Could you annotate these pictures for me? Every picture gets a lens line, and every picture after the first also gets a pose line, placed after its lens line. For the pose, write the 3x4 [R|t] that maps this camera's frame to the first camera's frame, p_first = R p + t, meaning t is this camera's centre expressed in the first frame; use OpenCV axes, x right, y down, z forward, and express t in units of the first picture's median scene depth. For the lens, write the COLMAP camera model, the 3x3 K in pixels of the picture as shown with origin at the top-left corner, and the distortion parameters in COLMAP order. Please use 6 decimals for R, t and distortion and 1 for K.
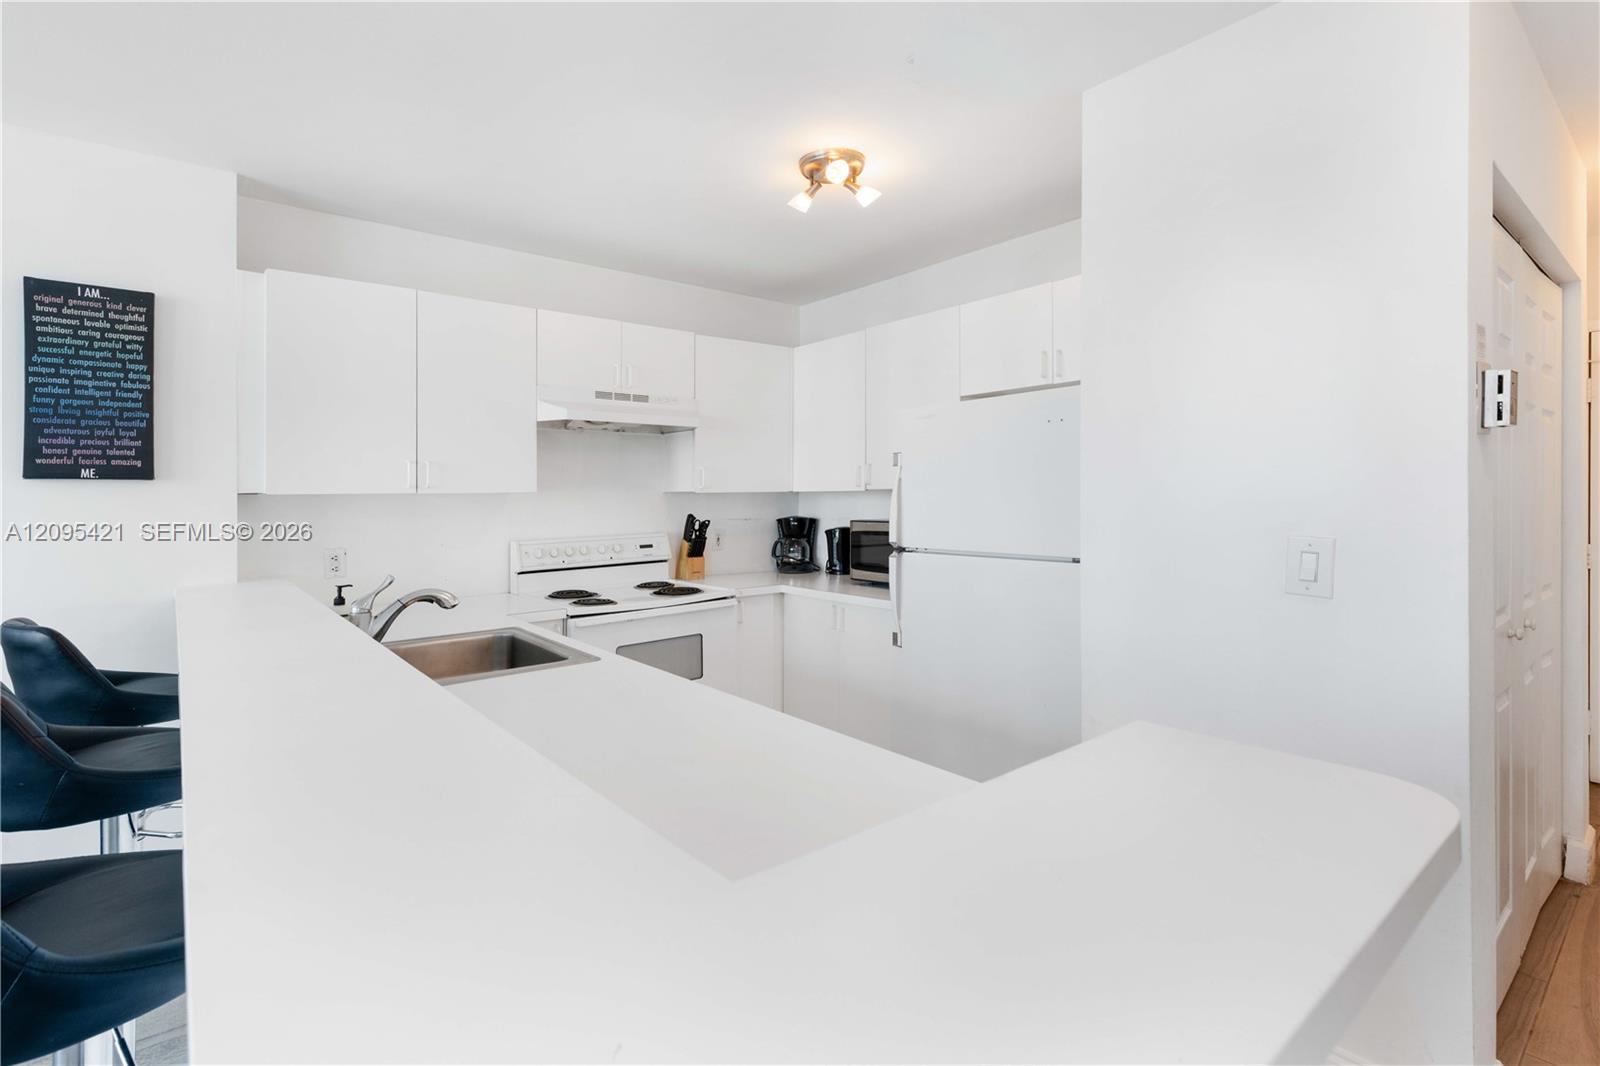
lens RADIAL K [[738.9, 0, 773.4], [0, 738.9, 488.4], [0, 0, 1]] dist [0.012713, -0.004101]
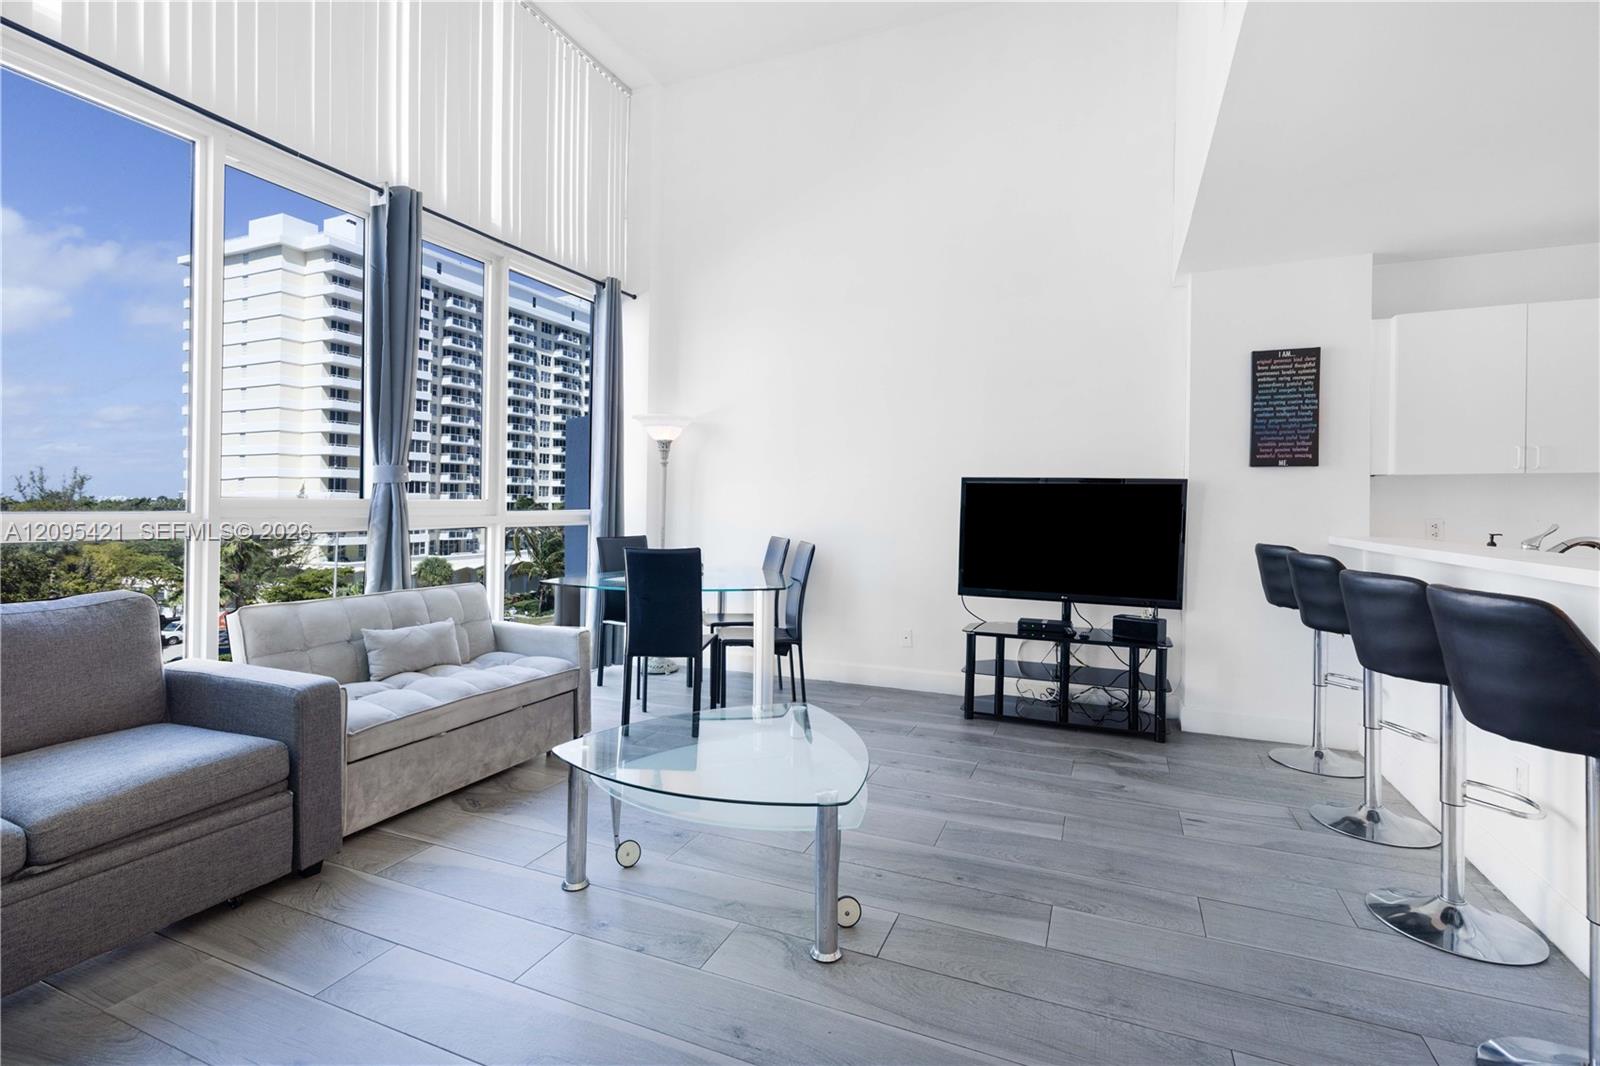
lens RADIAL K [[738.9, 0, 798.9], [0, 738.9, 497.0], [0, 0, 1]] dist [0.012713, -0.004101]
pose [[0.475903, -0.000025, -0.879498, 0.023898], [-0.003954, 0.999990, -0.002168, 0.062496], [0.879489, 0.004509, 0.475898, -0.721017]]
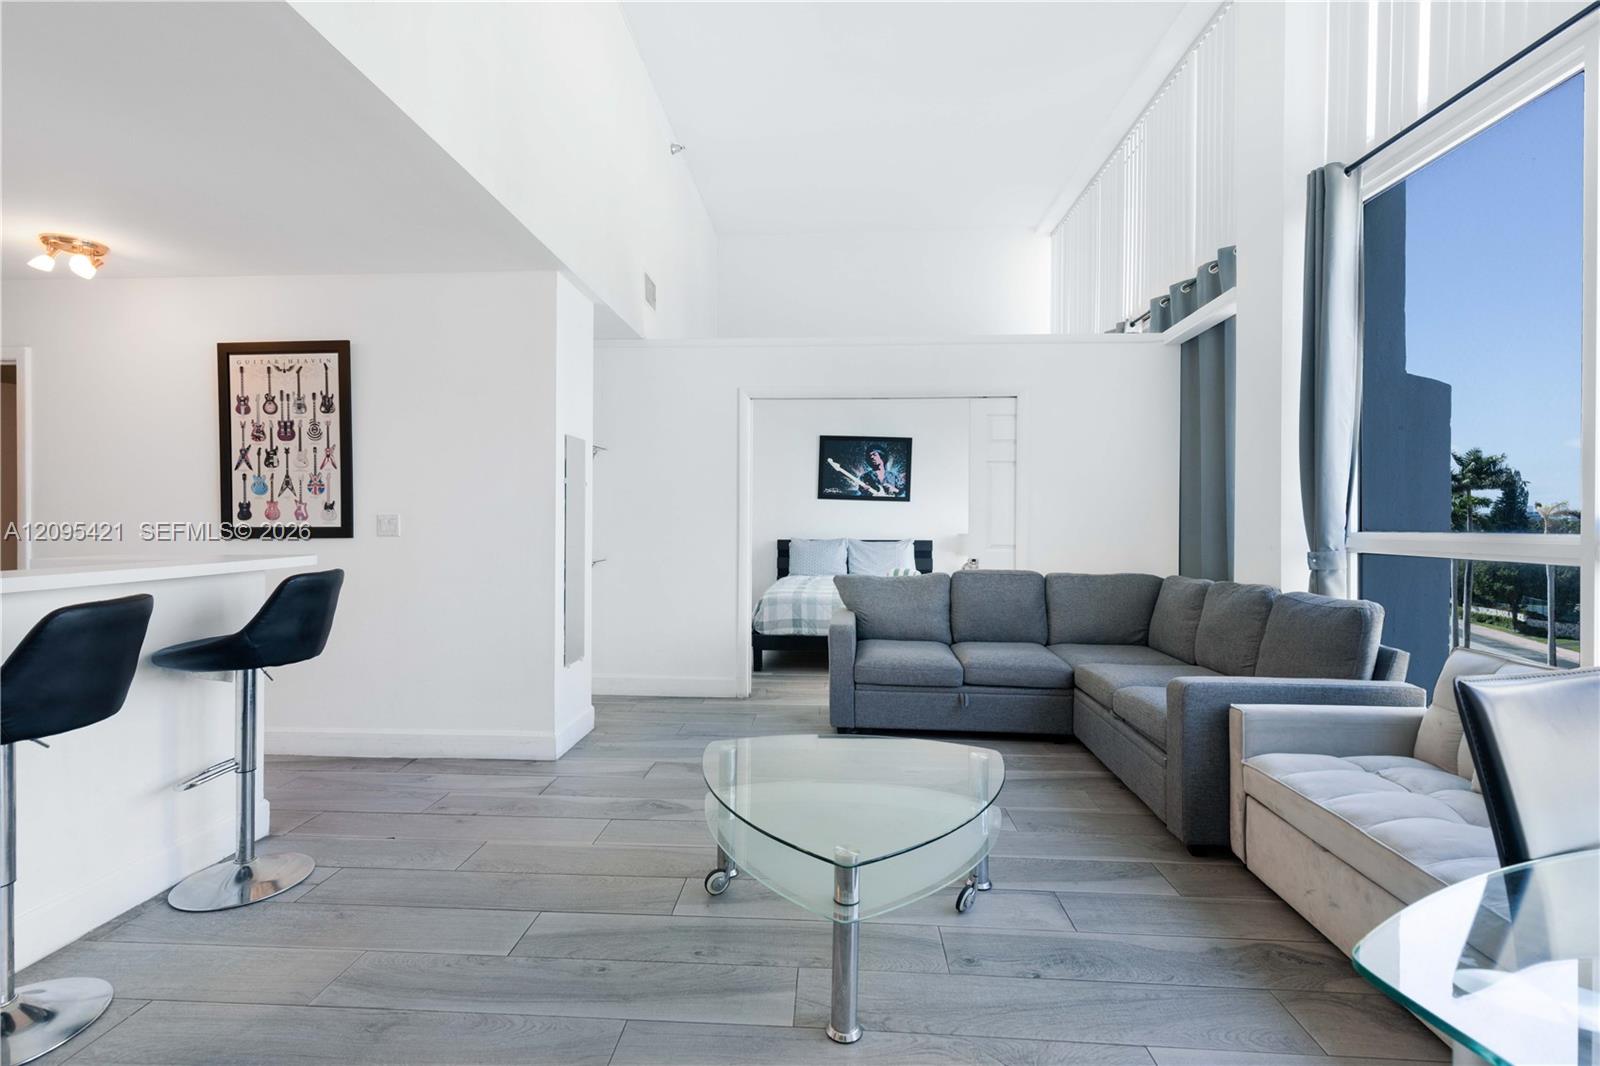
lens RADIAL K [[724.4, 0, 803.9], [0, 724.4, 517.0], [0, 0, 1]] dist [0.010342, -0.000208]
pose [[-0.751939, 0.011816, 0.659126, -1.500957], [0.000849, 0.999856, -0.016955, 0.076374], [-0.659232, -0.012190, -0.751841, 0.445872]]
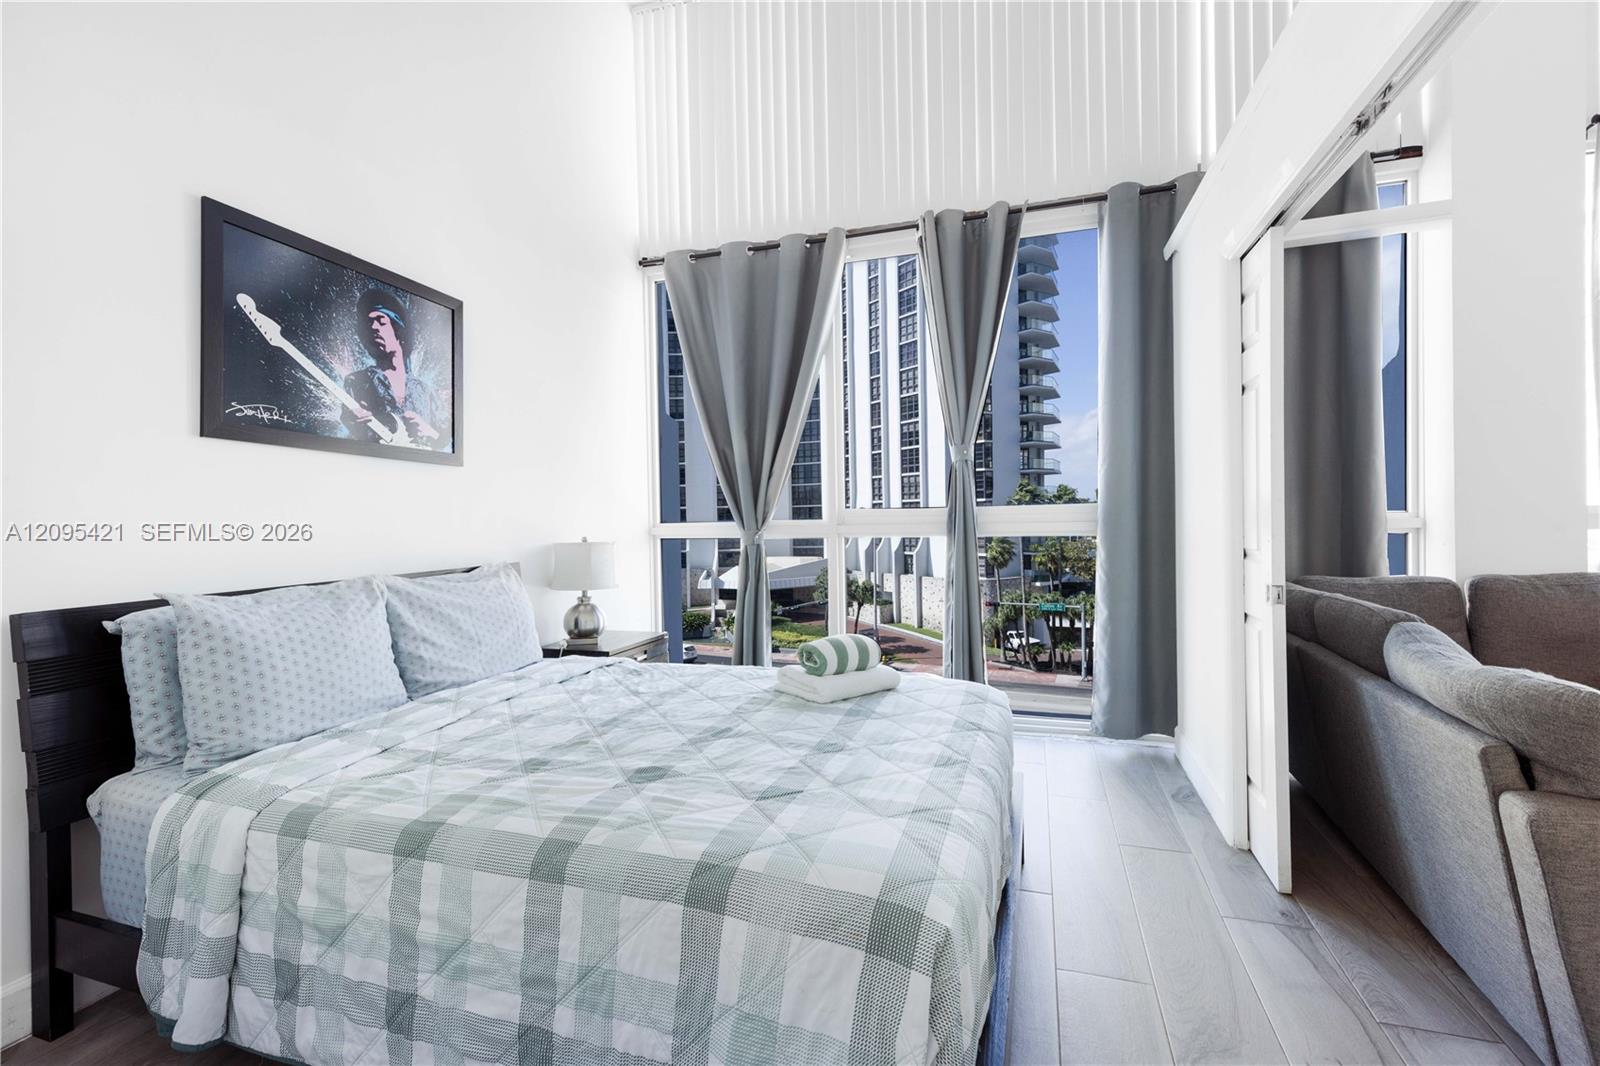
lens RADIAL K [[724.4, 0, 792.0], [0, 724.4, 525.5], [0, 0, 1]] dist [0.010342, -0.000208]
pose [[-0.835647, 0.036461, -0.548055, 0.603724], [0.031970, 0.999331, 0.017738, 0.049372], [0.548335, -0.002699, -0.836254, -1.021964]]
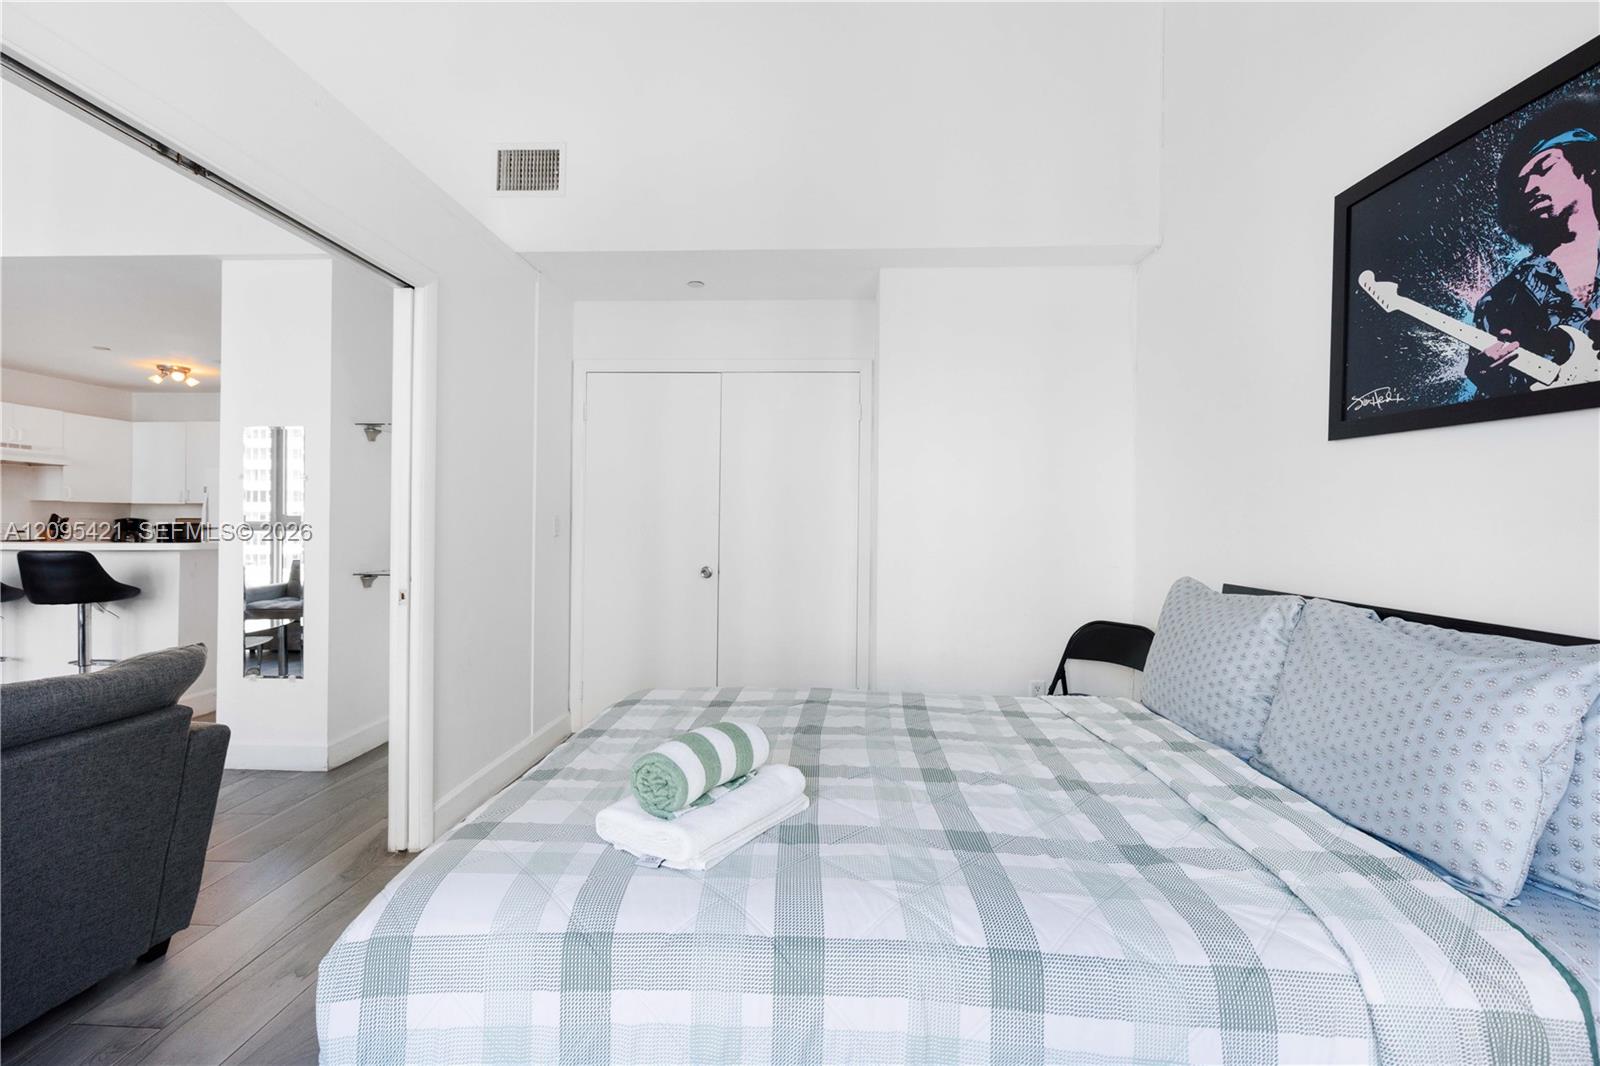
lens RADIAL K [[738.9, 0, 798.0], [0, 738.9, 529.9], [0, 0, 1]] dist [0.012713, -0.004101]
pose [[0.661916, 0.011230, 0.749494, -0.420018], [-0.019835, 0.999800, 0.002538, 0.054200], [-0.749316, -0.016546, 0.662006, -2.297996]]
